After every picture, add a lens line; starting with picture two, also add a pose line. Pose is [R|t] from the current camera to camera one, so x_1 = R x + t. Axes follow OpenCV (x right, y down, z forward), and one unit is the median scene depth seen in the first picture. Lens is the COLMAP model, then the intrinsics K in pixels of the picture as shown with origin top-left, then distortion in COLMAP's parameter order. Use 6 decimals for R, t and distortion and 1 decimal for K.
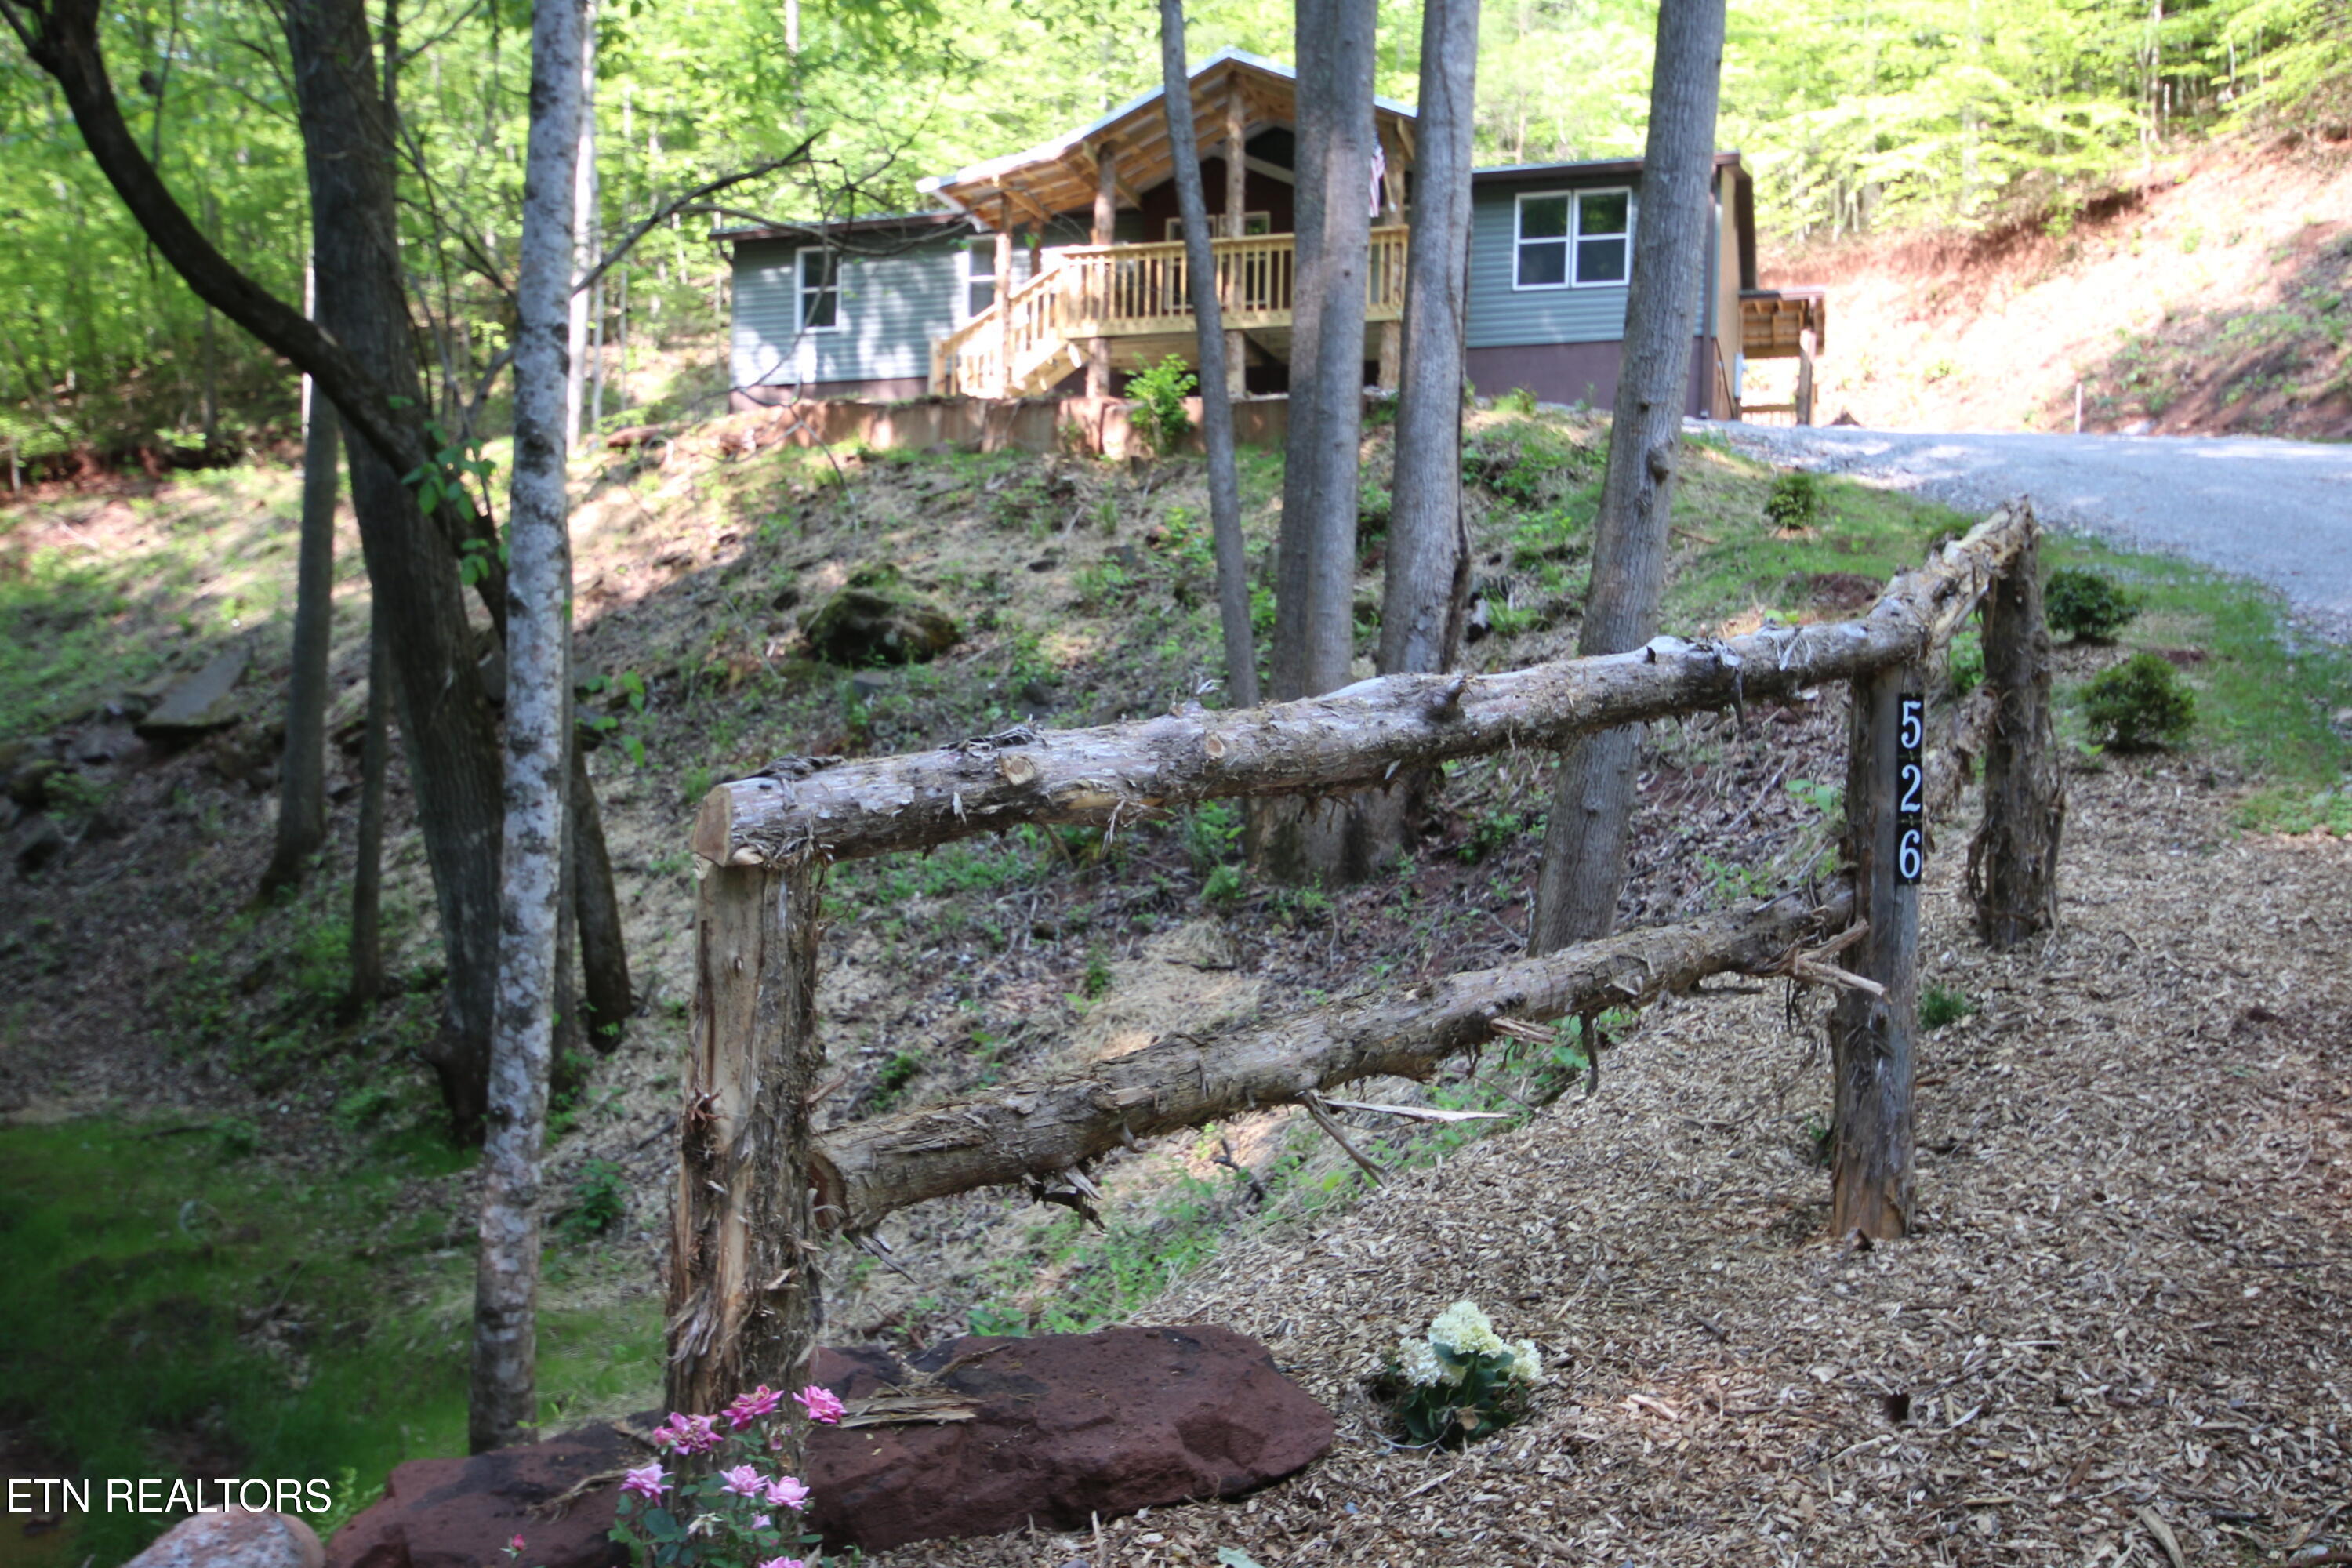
lens RADIAL K [[2116.2, 0, 1176.0], [0, 2116.2, 784.0], [0, 0, 1]] dist [0.012751, 0.007257]
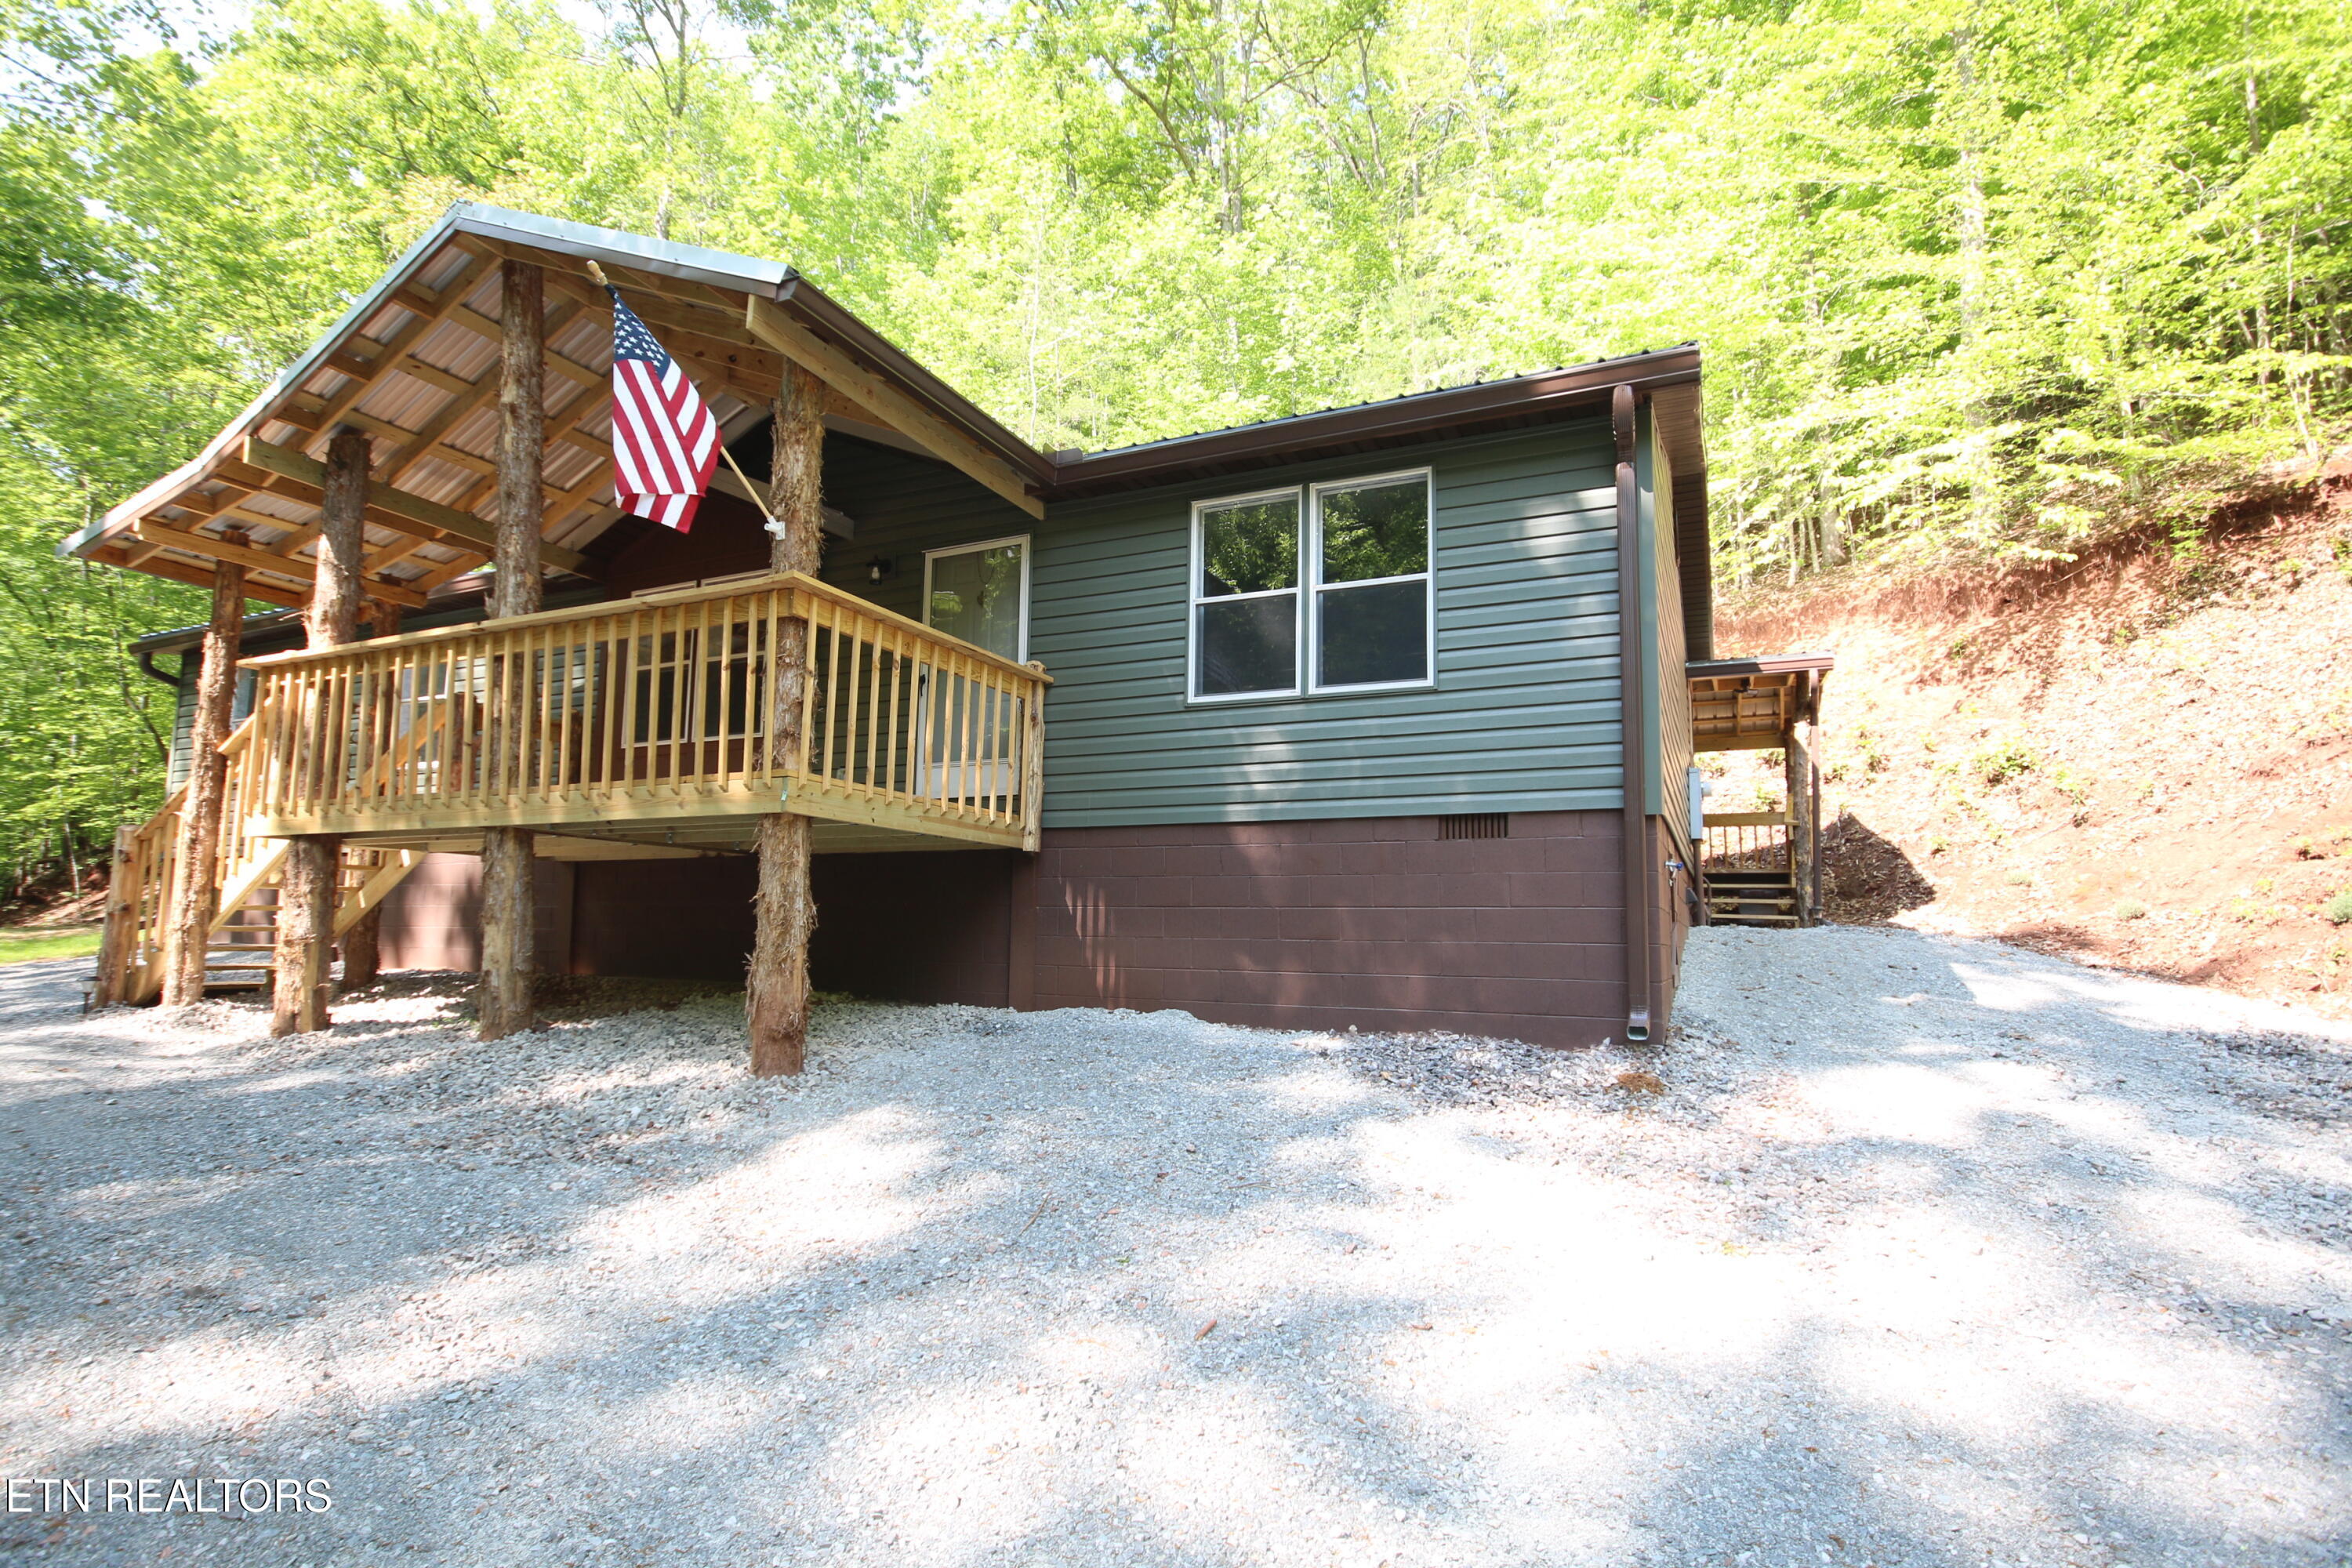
lens RADIAL K [[1181.7, 0, 1175.1], [0, 1181.7, 792.3], [0, 0, 1]] dist [0.000686, 0.000303]
pose [[0.990189, -0.023408, -0.137760, 0.190996], [0.009191, 0.994644, -0.102947, -0.188029], [0.139432, 0.100671, 0.985101, 0.748738]]
